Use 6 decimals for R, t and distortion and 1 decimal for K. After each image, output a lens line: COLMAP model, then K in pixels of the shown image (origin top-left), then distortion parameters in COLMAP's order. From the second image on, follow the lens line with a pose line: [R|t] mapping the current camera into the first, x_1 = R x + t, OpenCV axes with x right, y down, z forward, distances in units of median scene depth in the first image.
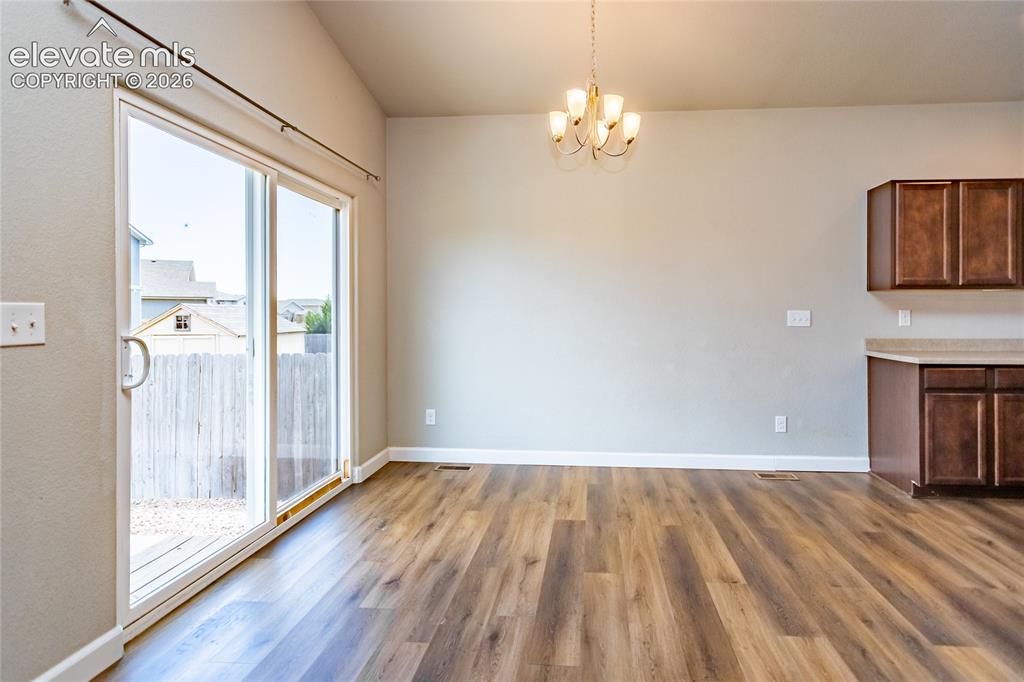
lens RADIAL K [[519.5, 0, 541.0], [0, 519.5, 304.2], [0, 0, 1]] dist [-0.003198, -0.000578]
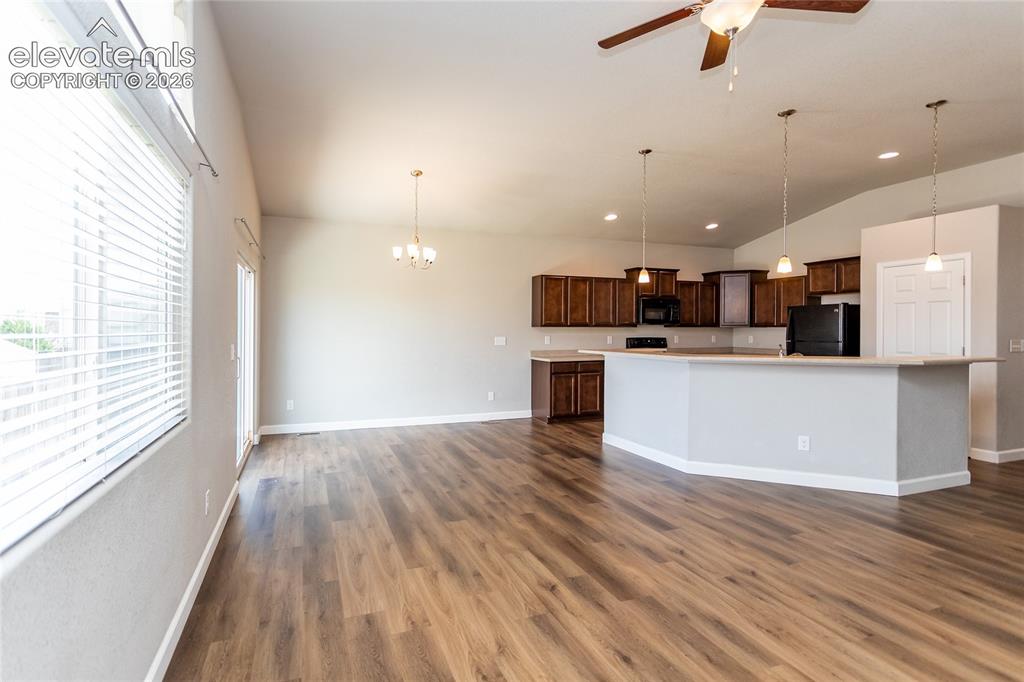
lens RADIAL K [[501.1, 0, 482.5], [0, 501.1, 331.2], [0, 0, 1]] dist [-0.009132, 0.000711]
pose [[0.909321, -0.001219, 0.416095, -0.409028], [-0.006472, 0.999833, 0.017072, -0.048356], [-0.416046, -0.018217, 0.909161, -0.800274]]
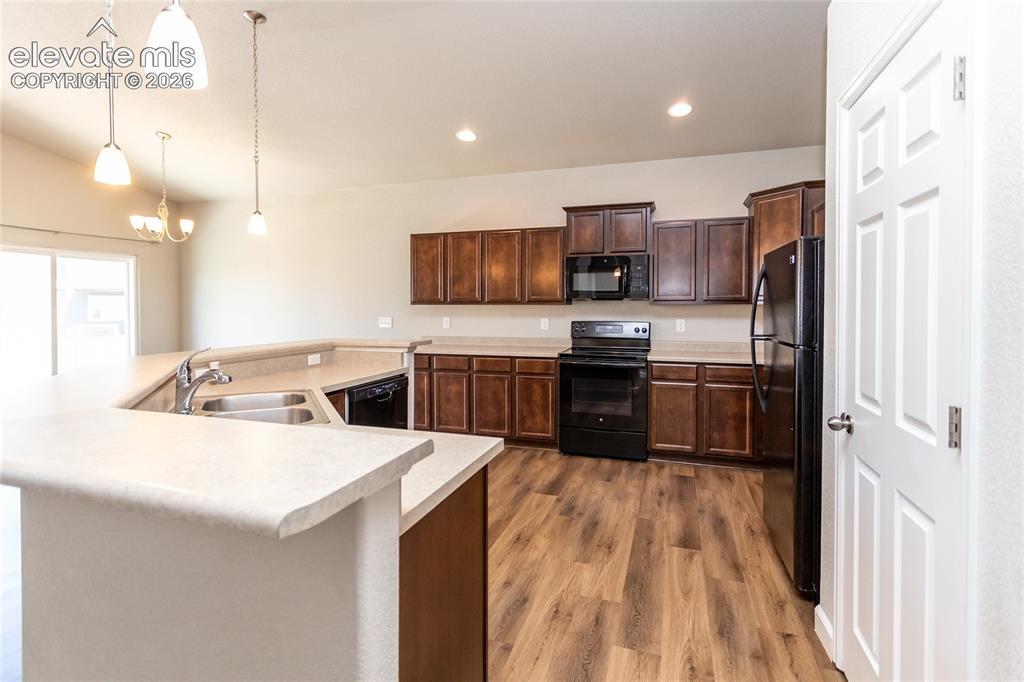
lens RADIAL K [[502.1, 0, 500.4], [0, 502.1, 308.5], [0, 0, 1]] dist [0.015146, -0.000256]
pose [[0.966709, -0.001224, -0.255874, 1.436007], [0.007135, 0.999729, 0.022178, -0.053362], [0.255778, -0.023265, 0.966456, -0.413691]]
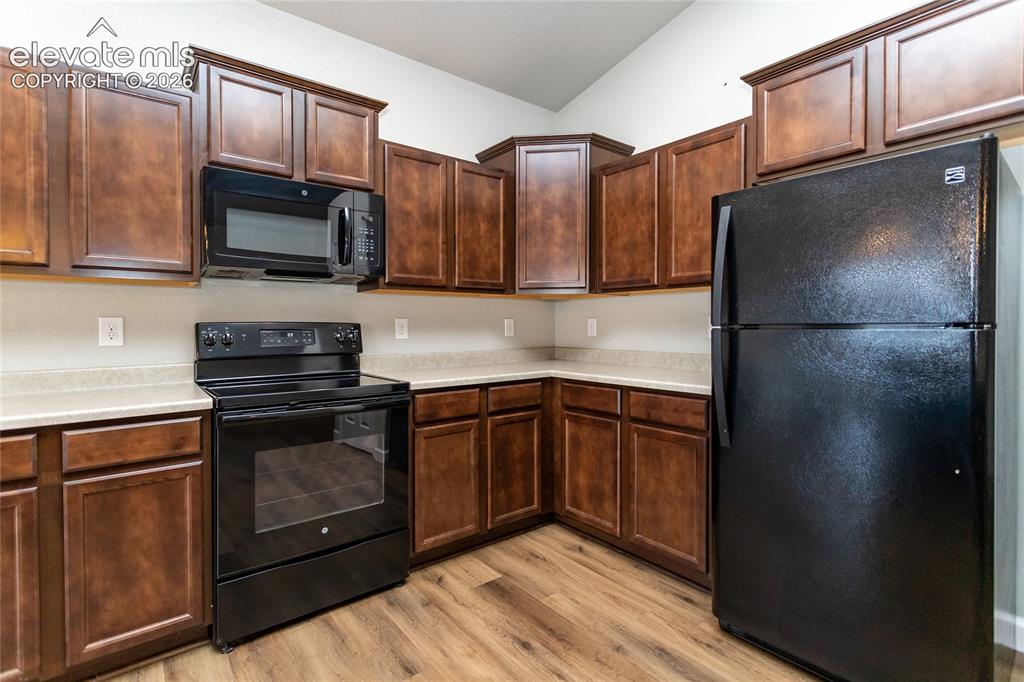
lens RADIAL K [[495.9, 0, 513.1], [0, 495.9, 335.8], [0, 0, 1]] dist [-0.000499, -0.000201]
pose [[0.726860, -0.017449, 0.686564, 1.111862], [-0.008595, 0.999368, 0.034498, 0.013350], [-0.686732, -0.030977, 0.726250, 0.343812]]
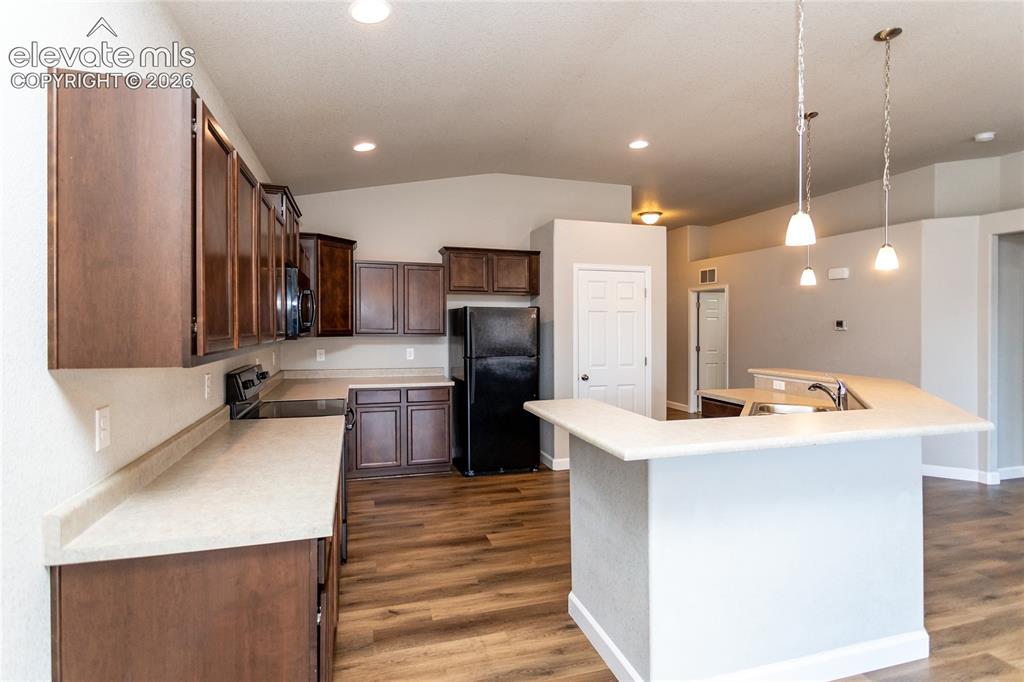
lens RADIAL K [[499.1, 0, 511.9], [0, 499.1, 331.1], [0, 0, 1]] dist [-0.000548, -0.000617]
pose [[-0.365136, -0.009856, 0.930902, 0.272855], [-0.018756, 0.999819, 0.003228, -0.062541], [-0.930765, -0.016281, -0.365255, 1.000057]]
